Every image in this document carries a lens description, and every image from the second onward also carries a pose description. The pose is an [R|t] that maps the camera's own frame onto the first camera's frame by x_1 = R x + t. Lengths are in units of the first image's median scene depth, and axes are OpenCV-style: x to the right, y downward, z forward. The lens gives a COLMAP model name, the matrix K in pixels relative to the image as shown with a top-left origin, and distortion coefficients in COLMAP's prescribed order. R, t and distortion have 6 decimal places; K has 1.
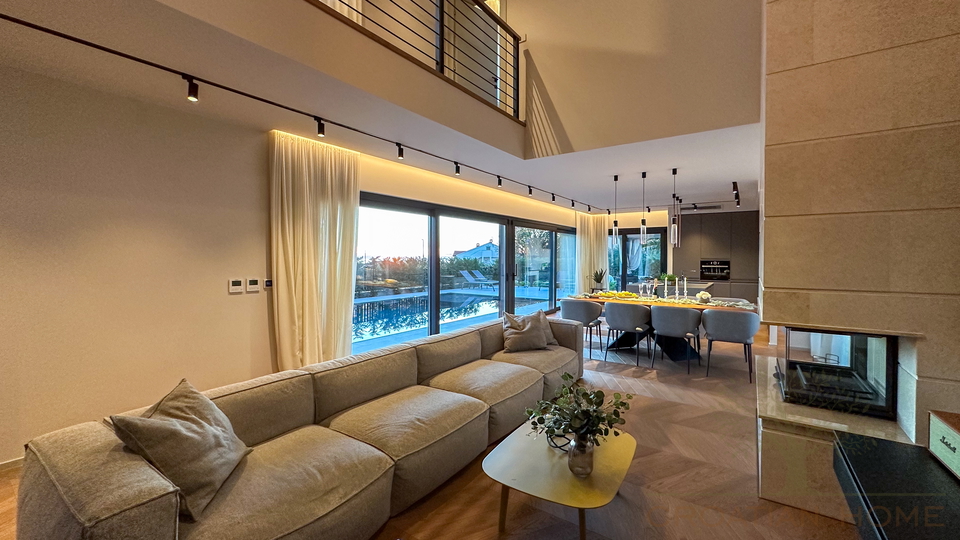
lens RADIAL K [[389.9, 0, 483.6], [0, 389.9, 264.2], [0, 0, 1]] dist [-0.007543, 0.001314]
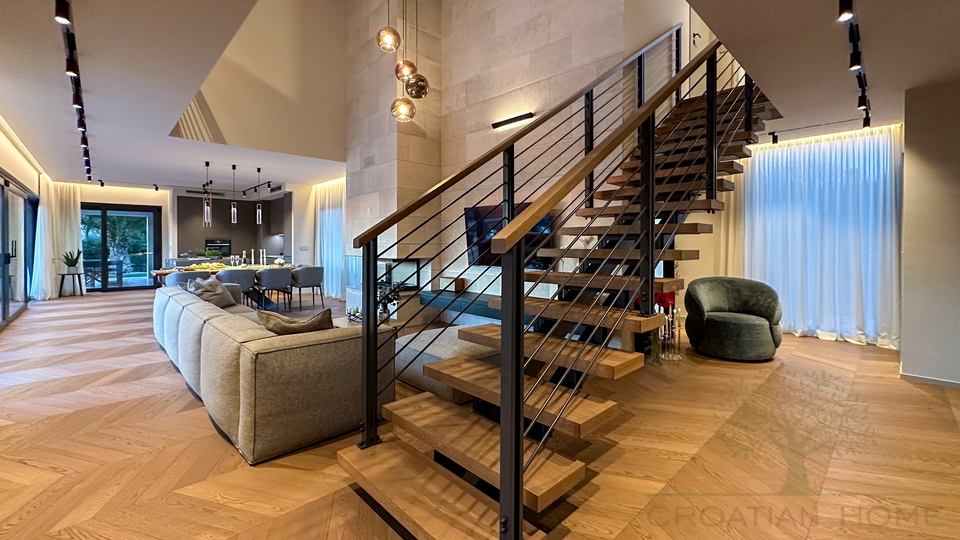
lens RADIAL K [[389.9, 0, 483.7], [0, 389.9, 244.4], [0, 0, 1]] dist [-0.007543, 0.001314]
pose [[0.194382, -0.009253, 0.980882, -0.332827], [0.020170, 0.999782, 0.005435, 0.012664], [-0.980718, 0.018728, 0.194527, -0.005925]]
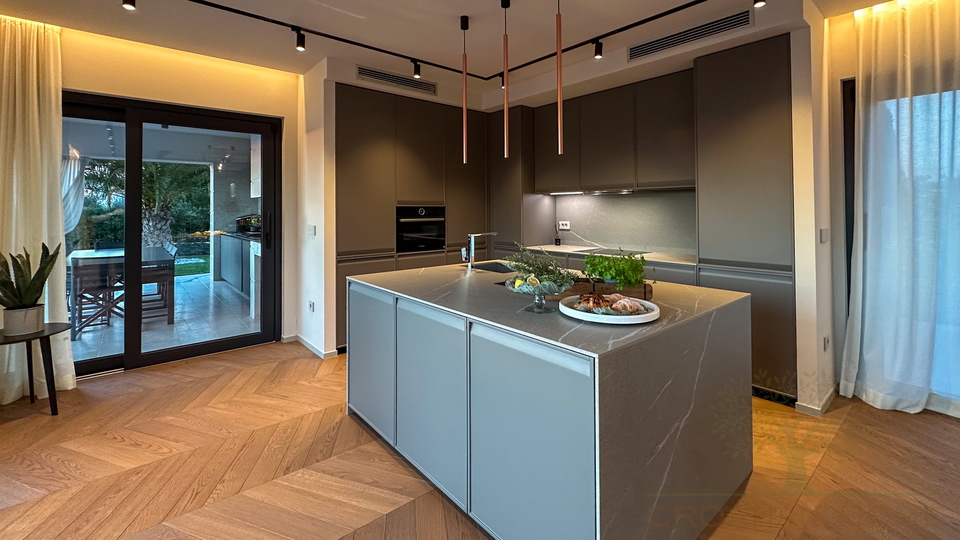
lens RADIAL K [[389.9, 0, 480.5], [0, 389.9, 206.8], [0, 0, 1]] dist [-0.007543, 0.001314]
pose [[0.240894, -0.001718, 0.970550, 0.148110], [0.025706, 0.999659, -0.004610, -0.004416], [-0.970211, 0.026059, 0.240856, 0.694733]]
